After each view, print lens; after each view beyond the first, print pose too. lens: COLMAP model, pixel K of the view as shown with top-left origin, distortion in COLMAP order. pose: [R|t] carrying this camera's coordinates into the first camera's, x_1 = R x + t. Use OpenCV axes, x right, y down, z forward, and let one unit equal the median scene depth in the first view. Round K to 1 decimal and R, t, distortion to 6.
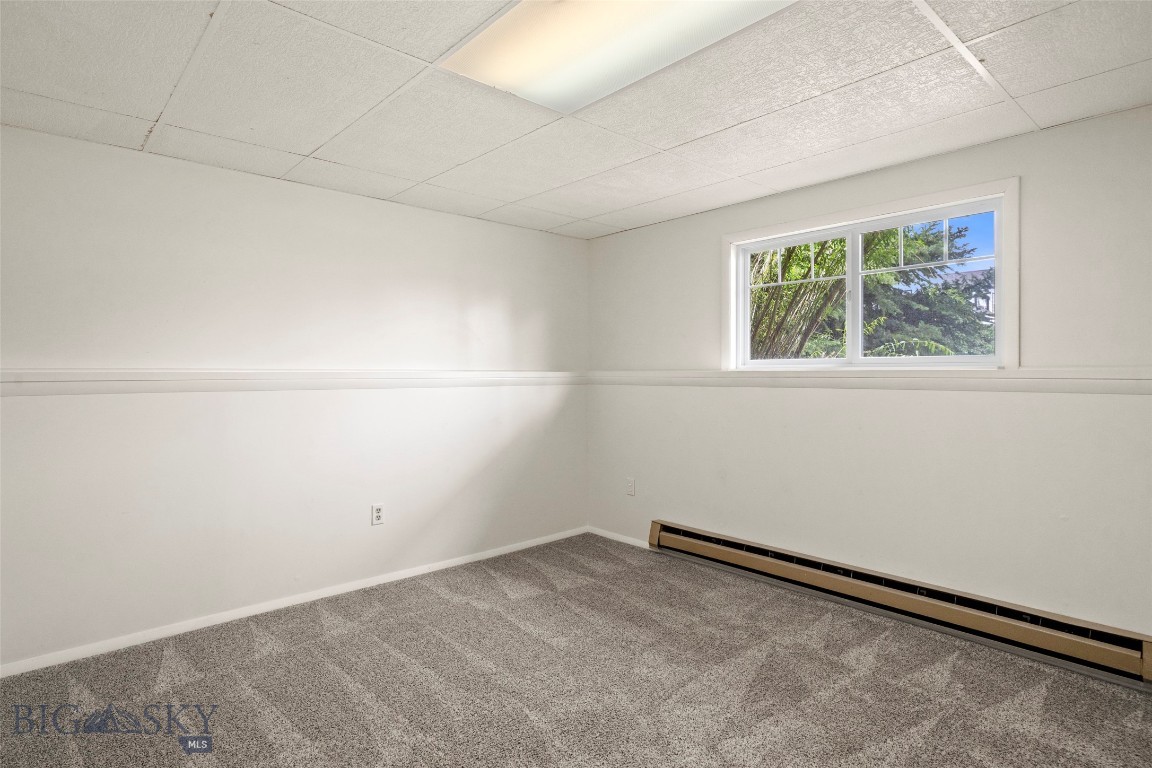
lens RADIAL K [[602.5, 0, 569.9], [0, 602.5, 374.5], [0, 0, 1]] dist [0.001743, 0.000153]
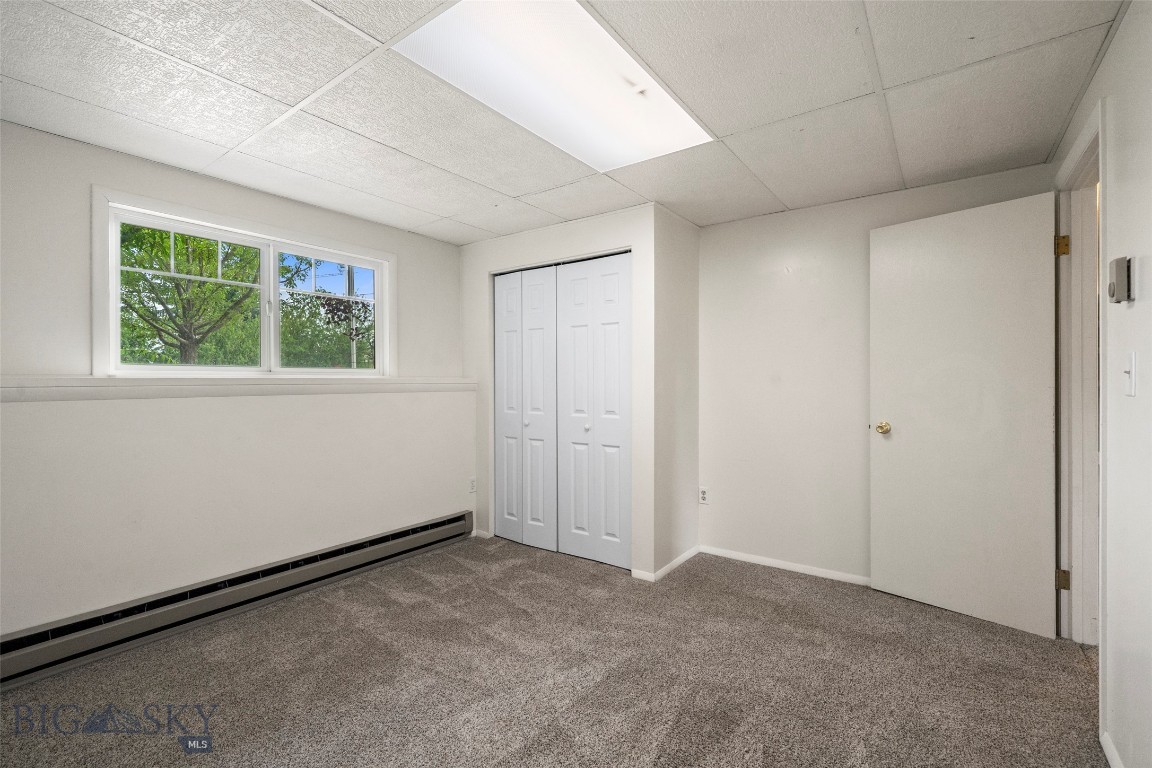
lens RADIAL K [[508.4, 0, 576.0], [0, 508.4, 384.0], [0, 0, 1]] dist [0.000083, -0.000010]
pose [[-0.214959, -0.005583, 0.976607, -0.620176], [0.001669, 0.999980, 0.006084, -0.001208], [-0.976622, 0.002938, -0.214945, 0.799139]]
